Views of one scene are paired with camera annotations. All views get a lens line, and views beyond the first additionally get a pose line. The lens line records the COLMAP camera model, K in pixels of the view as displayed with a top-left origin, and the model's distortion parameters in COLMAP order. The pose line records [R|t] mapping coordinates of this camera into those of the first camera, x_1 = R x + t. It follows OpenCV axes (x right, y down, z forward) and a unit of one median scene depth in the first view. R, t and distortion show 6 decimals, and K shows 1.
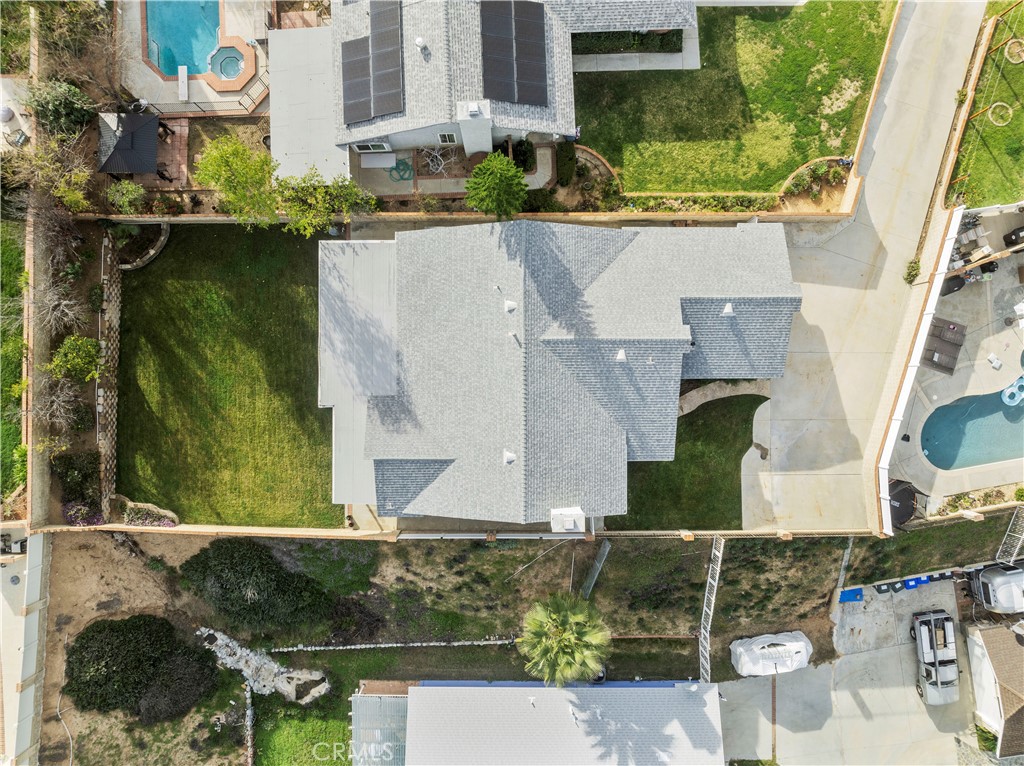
lens RADIAL K [[721.6, 0, 512.2], [0, 721.6, 380.9], [0, 0, 1]] dist [-0.048819, 0.014360]
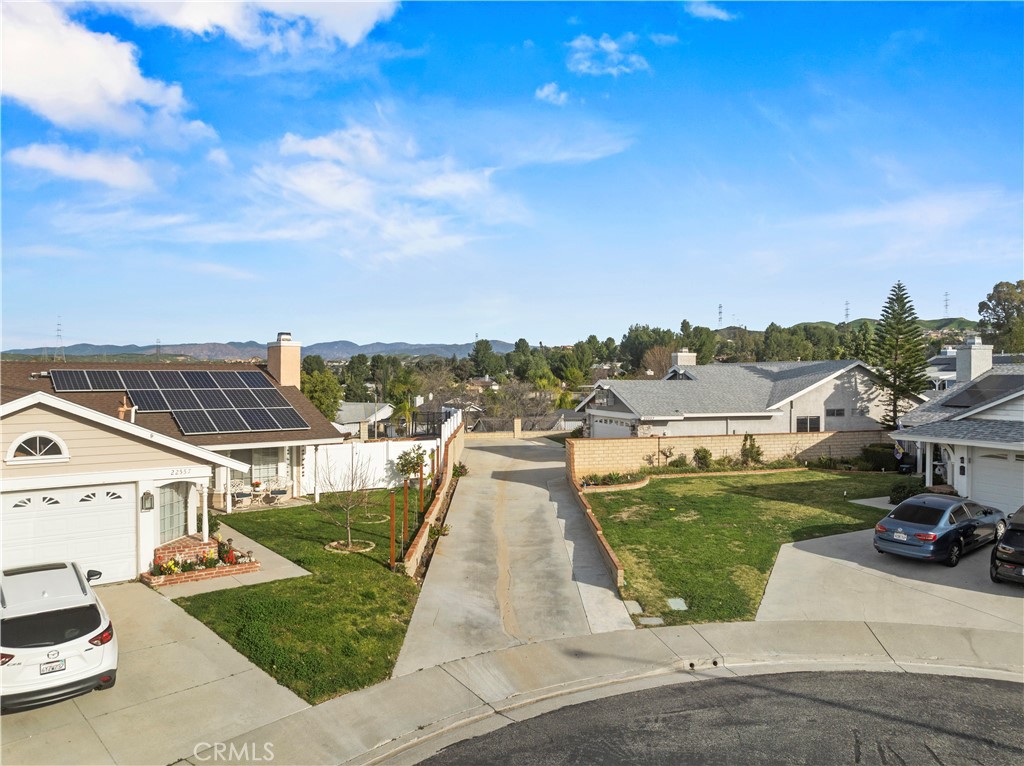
lens RADIAL K [[721.6, 0, 512.8], [0, 721.6, 382.9], [0, 0, 1]] dist [-0.048819, 0.014360]
pose [[-0.949527, 0.004229, -0.313657, 0.769831], [-0.313683, -0.008942, 0.949486, -0.975528], [0.001211, 0.999951, 0.009818, 0.889126]]
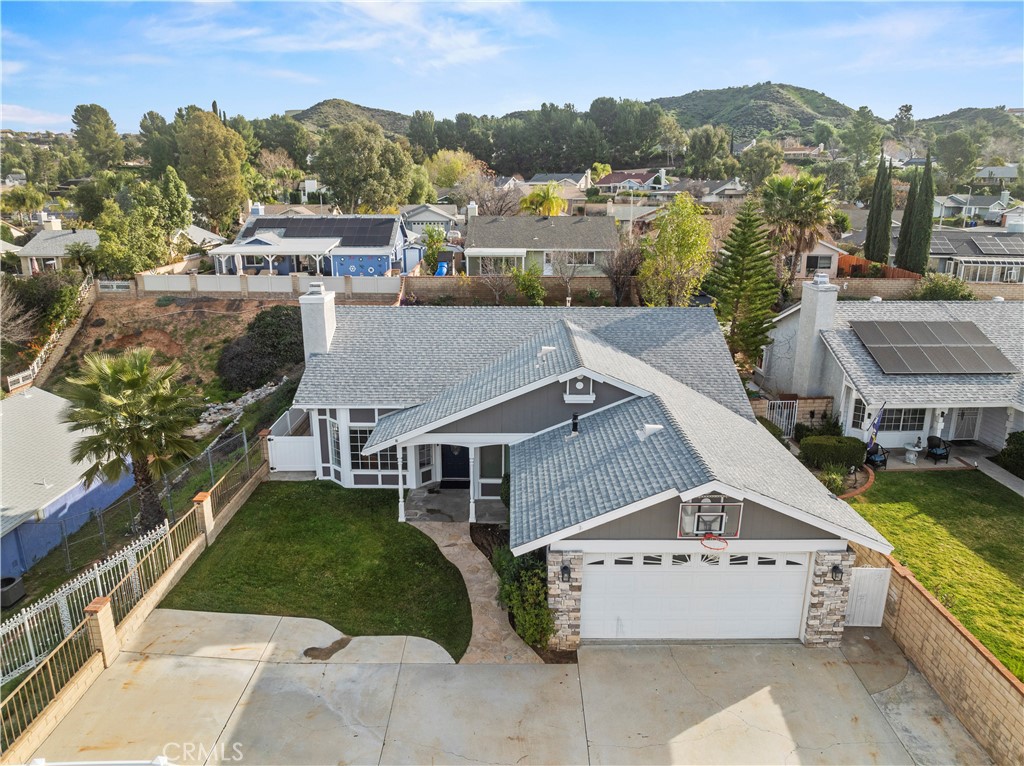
lens RADIAL K [[721.6, 0, 514.1], [0, 721.6, 380.7], [0, 0, 1]] dist [-0.048819, 0.014360]
pose [[0.000555, 0.265716, -0.964051, 0.691849], [-0.999976, -0.006454, -0.002355, -0.004042], [-0.006847, 0.964030, 0.265706, 0.753488]]
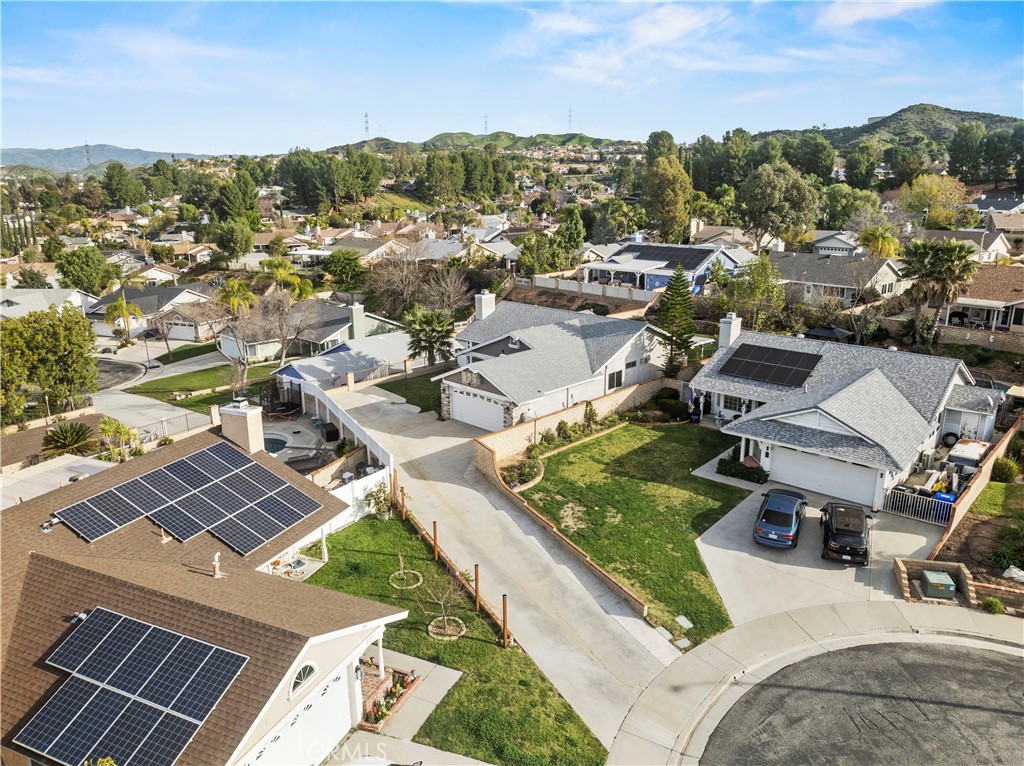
lens RADIAL K [[721.6, 0, 515.9], [0, 721.6, 379.9], [0, 0, 1]] dist [-0.048819, 0.014360]
pose [[-0.695699, 0.191263, -0.692403, 1.075697], [-0.718329, -0.181911, 0.671499, -0.900224], [0.002477, 0.964535, 0.263945, 0.627954]]
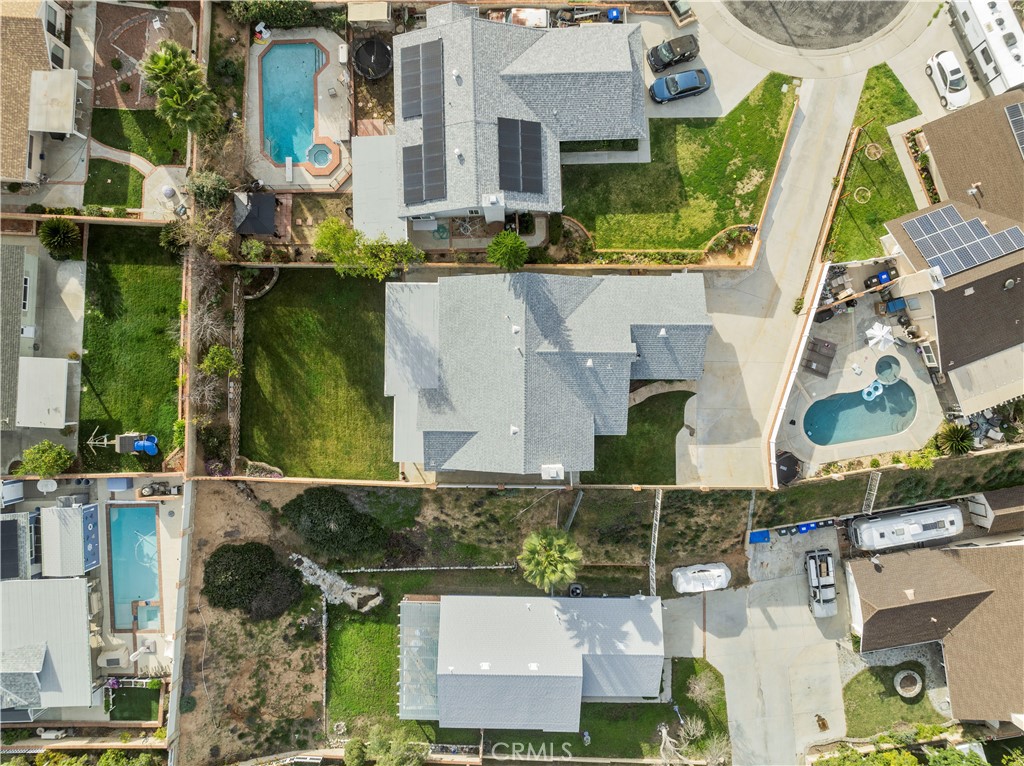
lens RADIAL K [[721.6, 0, 511.3], [0, 721.6, 381.6], [0, 0, 1]] dist [-0.048819, 0.014360]
pose [[0.999932, 0.010244, -0.005578, -0.002630], [-0.010256, 0.999945, -0.002073, 0.007256], [0.005557, 0.002130, 0.999982, -0.439872]]
